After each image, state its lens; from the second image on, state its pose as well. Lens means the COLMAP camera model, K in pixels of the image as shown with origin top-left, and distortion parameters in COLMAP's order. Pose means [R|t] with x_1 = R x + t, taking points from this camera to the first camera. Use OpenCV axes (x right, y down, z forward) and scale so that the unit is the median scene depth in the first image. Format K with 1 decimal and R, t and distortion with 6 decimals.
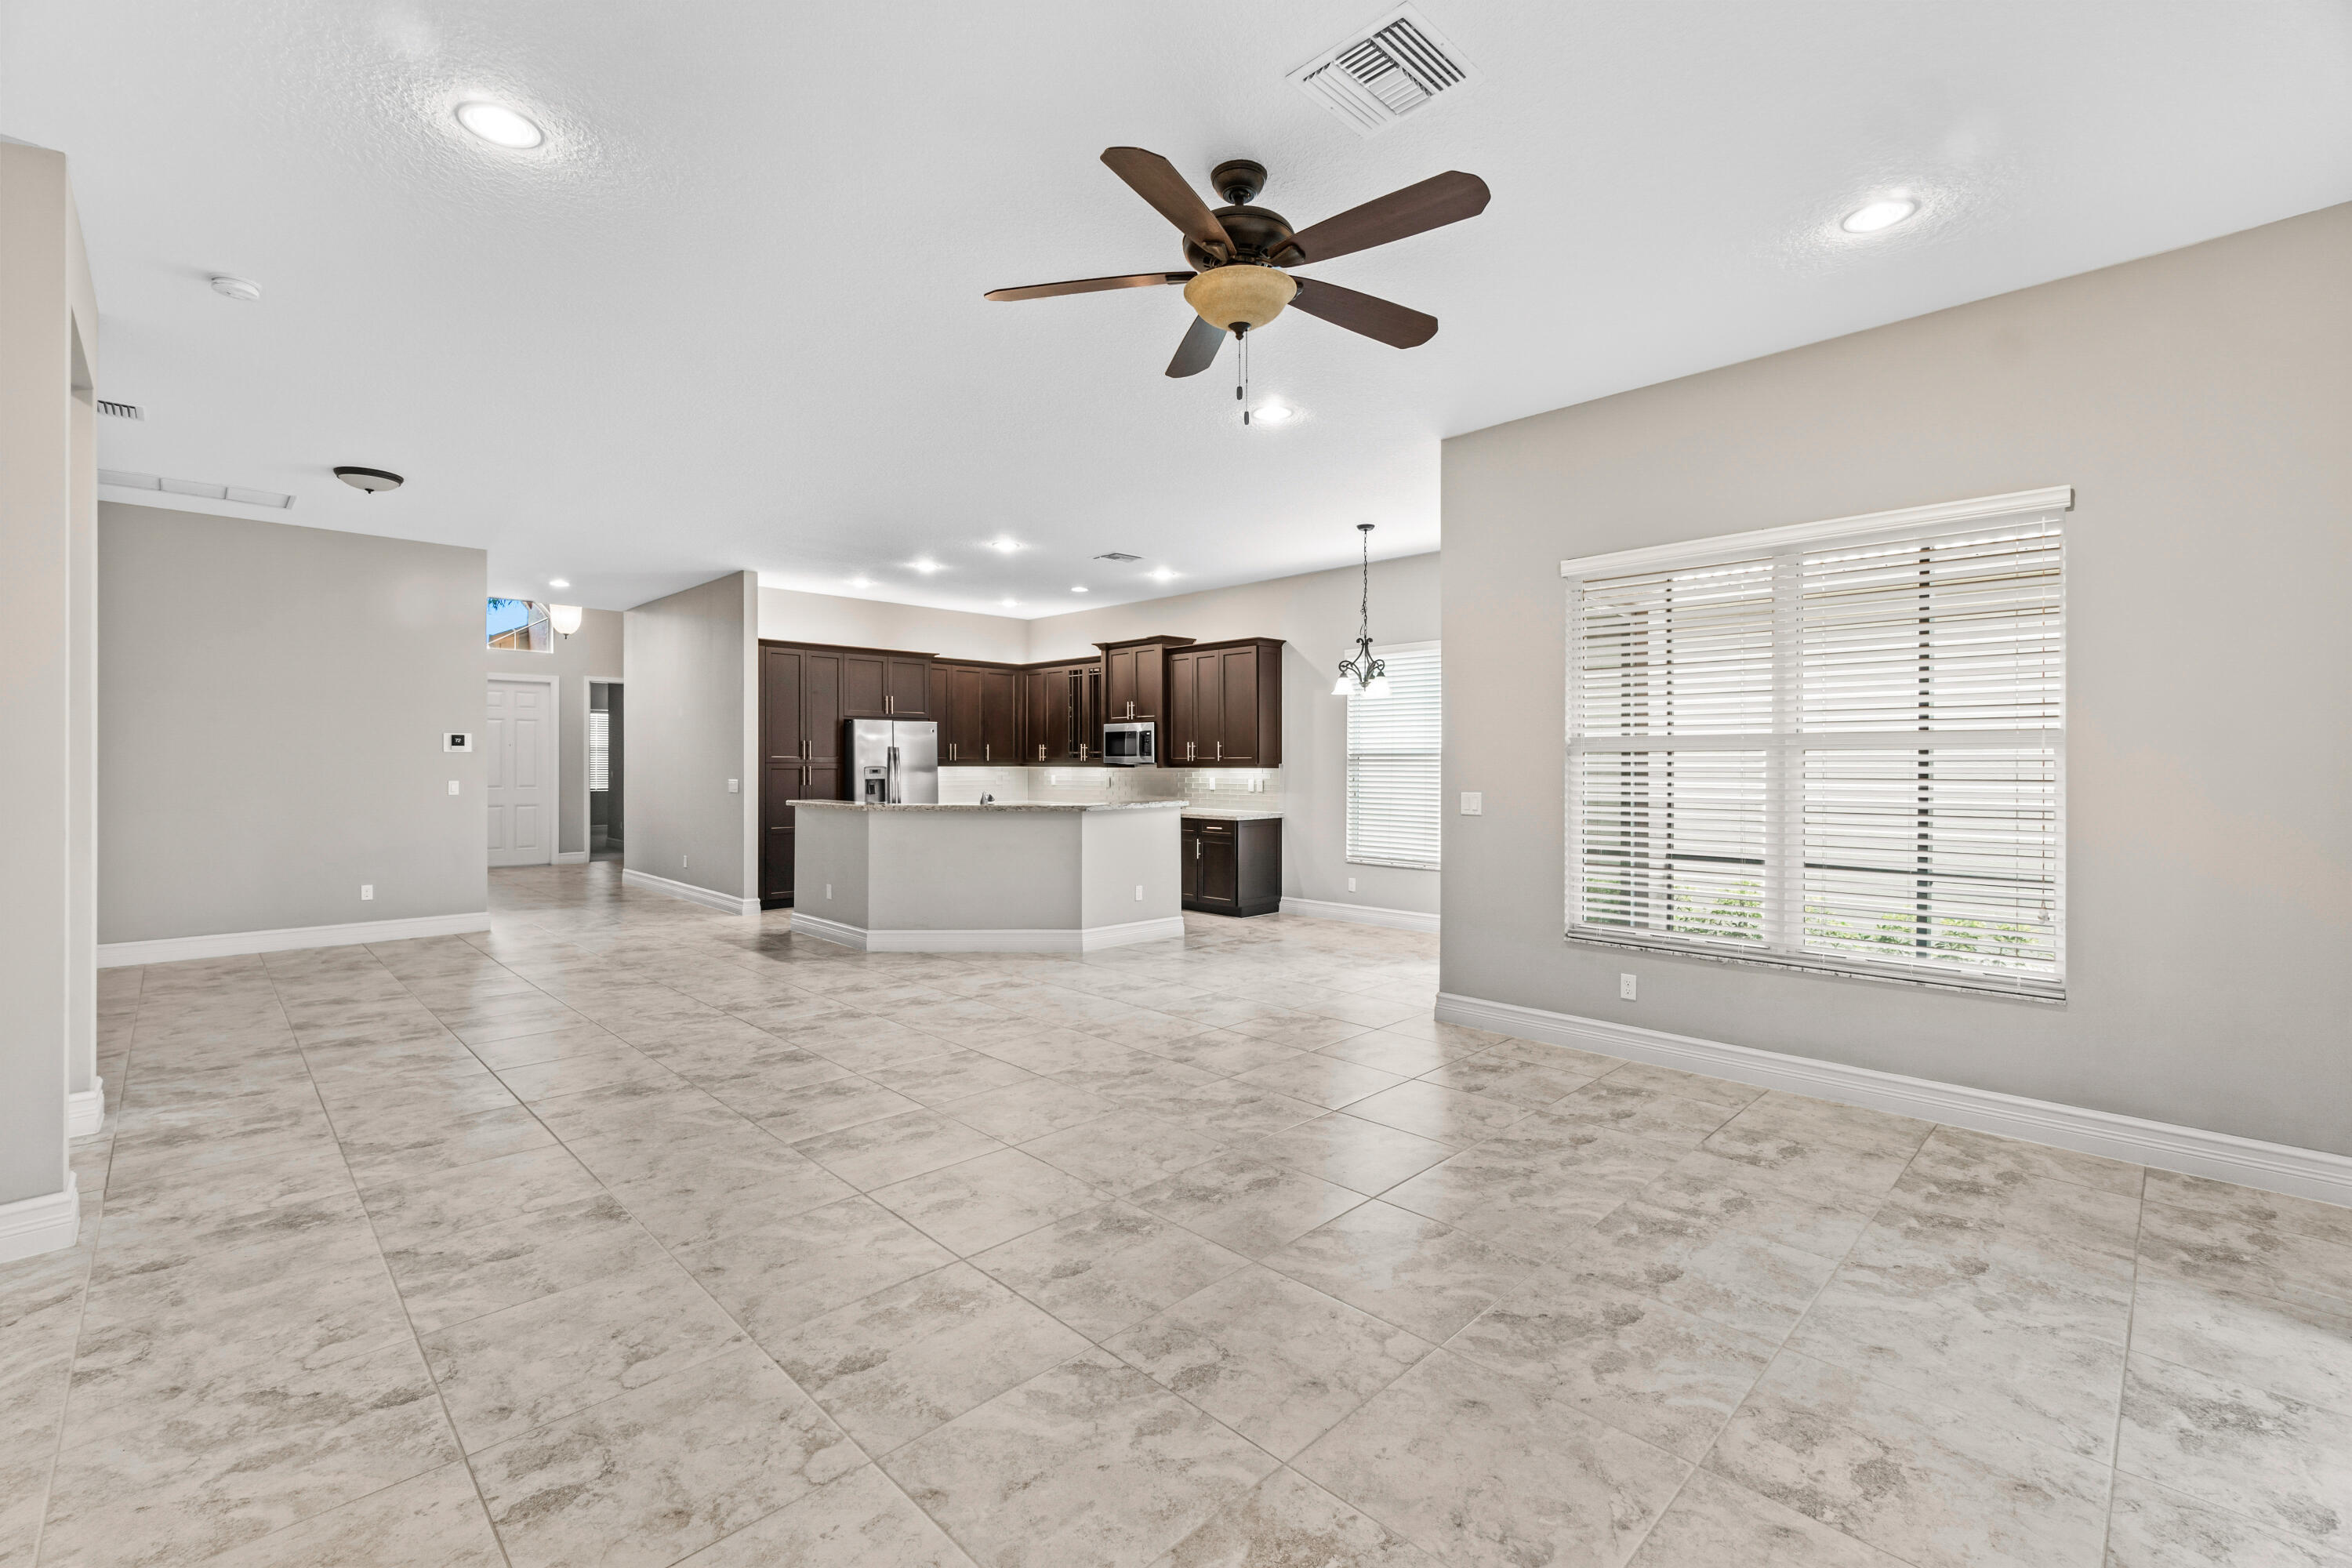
lens RADIAL K [[1006.9, 0, 1172.0], [0, 1006.9, 760.2], [0, 0, 1]] dist [-0.003240, 0.000591]
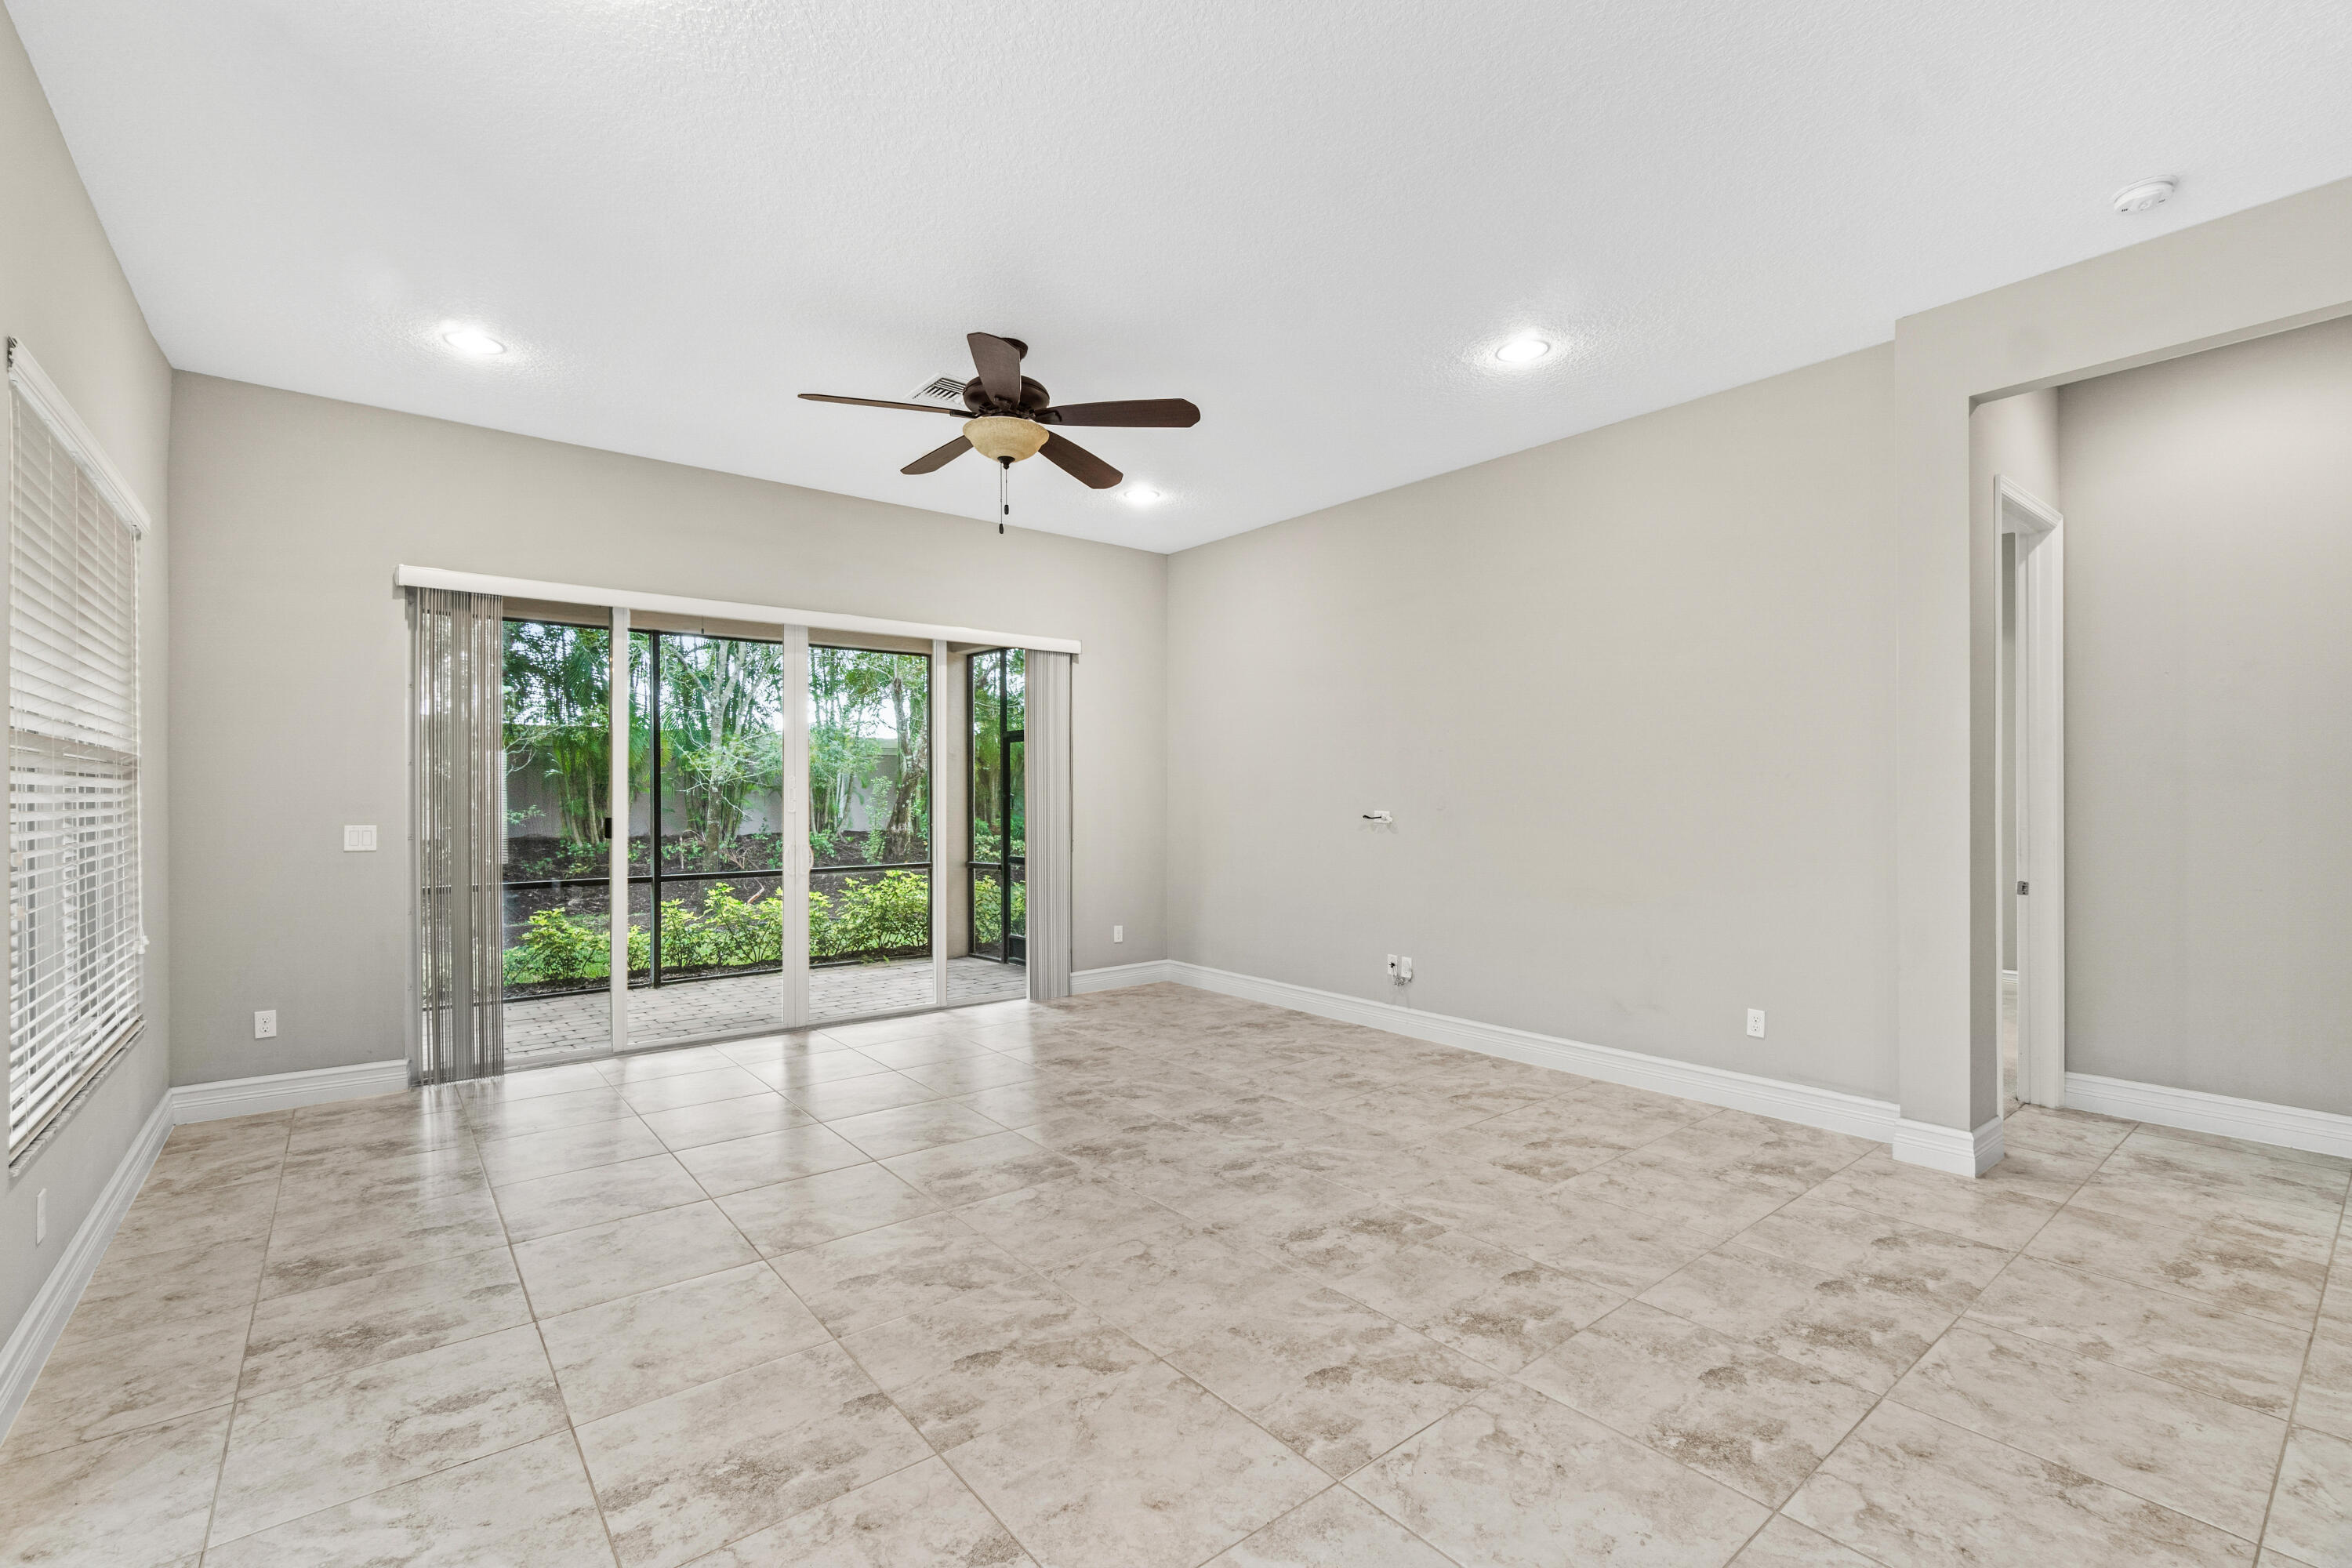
lens RADIAL K [[1019.8, 0, 1174.4], [0, 1019.8, 806.4], [0, 0, 1]] dist [-0.008493, 0.005673]
pose [[-0.994762, -0.001170, 0.102215, -0.187534], [-0.000665, 0.999987, 0.004972, 0.011587], [-0.102219, 0.004878, -0.994750, 1.503899]]
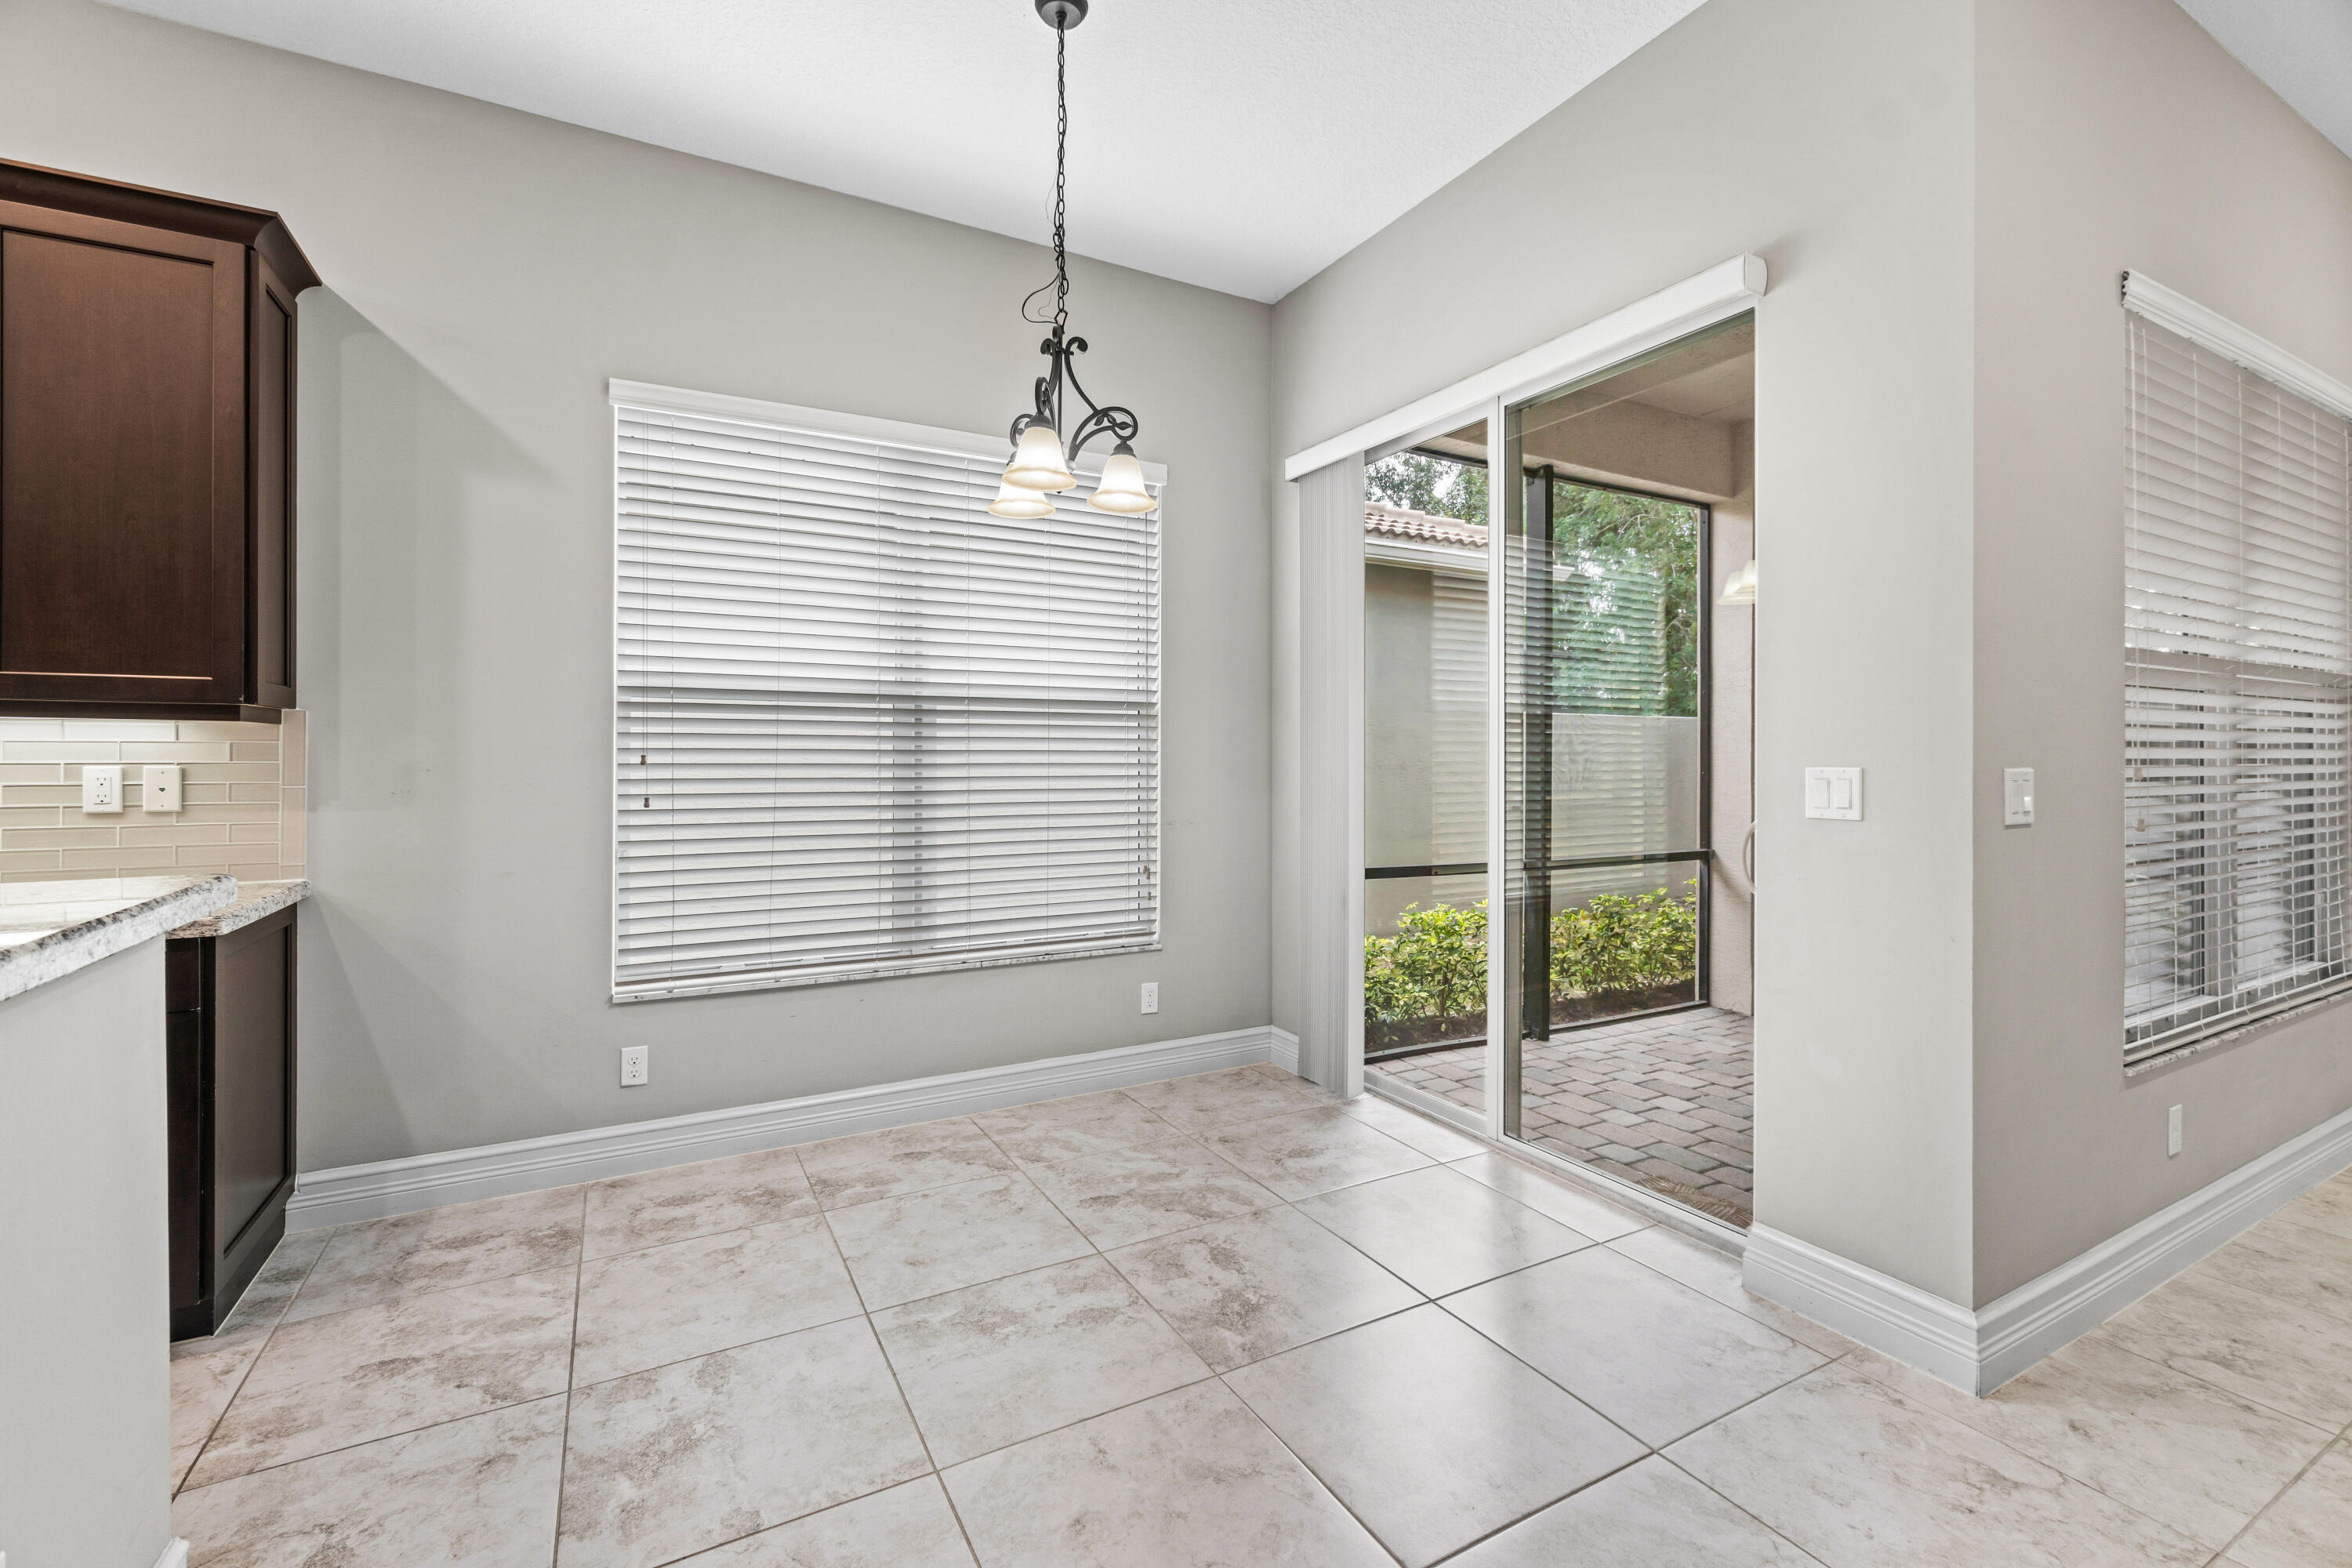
lens RADIAL K [[1006.9, 0, 1172.0], [0, 1006.9, 760.2], [0, 0, 1]] dist [-0.003240, 0.000591]
pose [[0.277491, -0.002836, 0.960724, -0.198351], [-0.002492, 0.999990, 0.003672, 0.032510], [-0.960725, -0.003413, 0.277481, 1.399684]]
